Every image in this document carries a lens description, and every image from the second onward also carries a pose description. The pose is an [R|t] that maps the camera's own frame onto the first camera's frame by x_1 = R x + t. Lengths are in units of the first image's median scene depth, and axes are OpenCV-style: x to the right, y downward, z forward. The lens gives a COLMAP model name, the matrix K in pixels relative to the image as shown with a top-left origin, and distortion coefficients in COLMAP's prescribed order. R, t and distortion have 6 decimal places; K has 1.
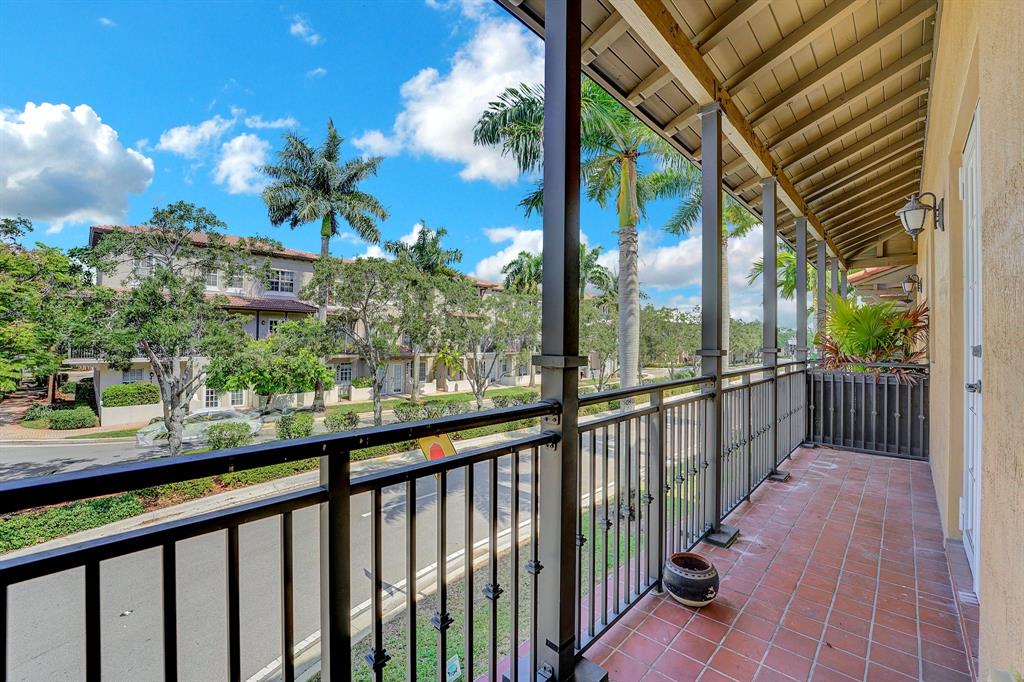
lens RADIAL K [[428.0, 0, 514.4], [0, 428.0, 339.2], [0, 0, 1]] dist [-0.015943, 0.001609]
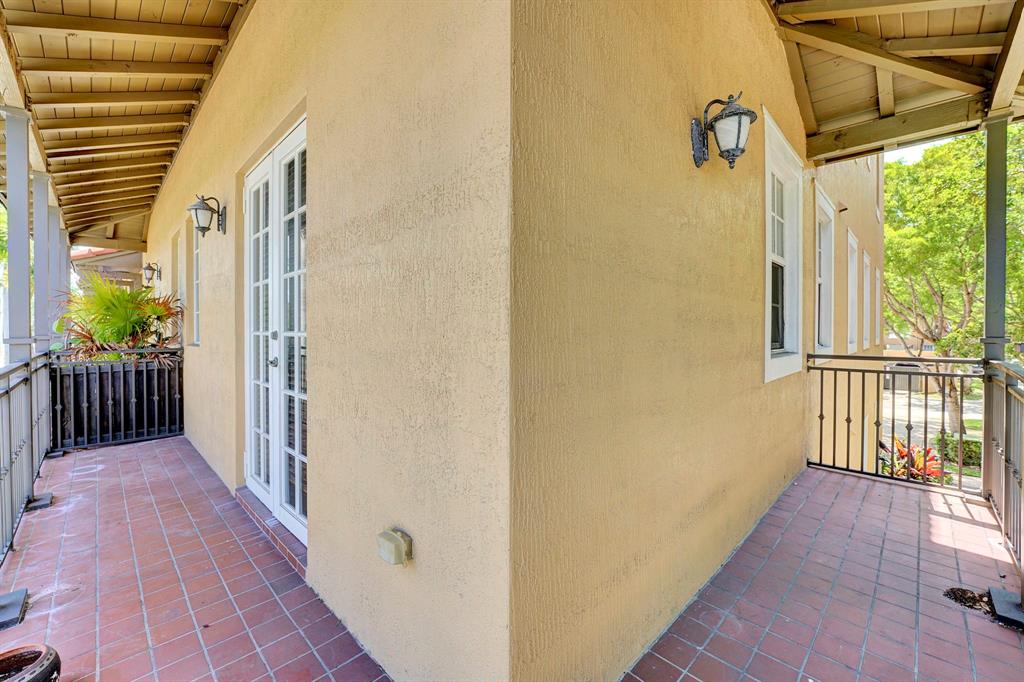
lens RADIAL K [[428.0, 0, 514.9], [0, 428.0, 332.2], [0, 0, 1]] dist [-0.015943, 0.001609]
pose [[0.018583, -0.022245, 0.999580, -0.113330], [0.000804, 0.999752, 0.022234, -0.004788], [-0.999827, 0.000390, 0.018596, 0.106364]]
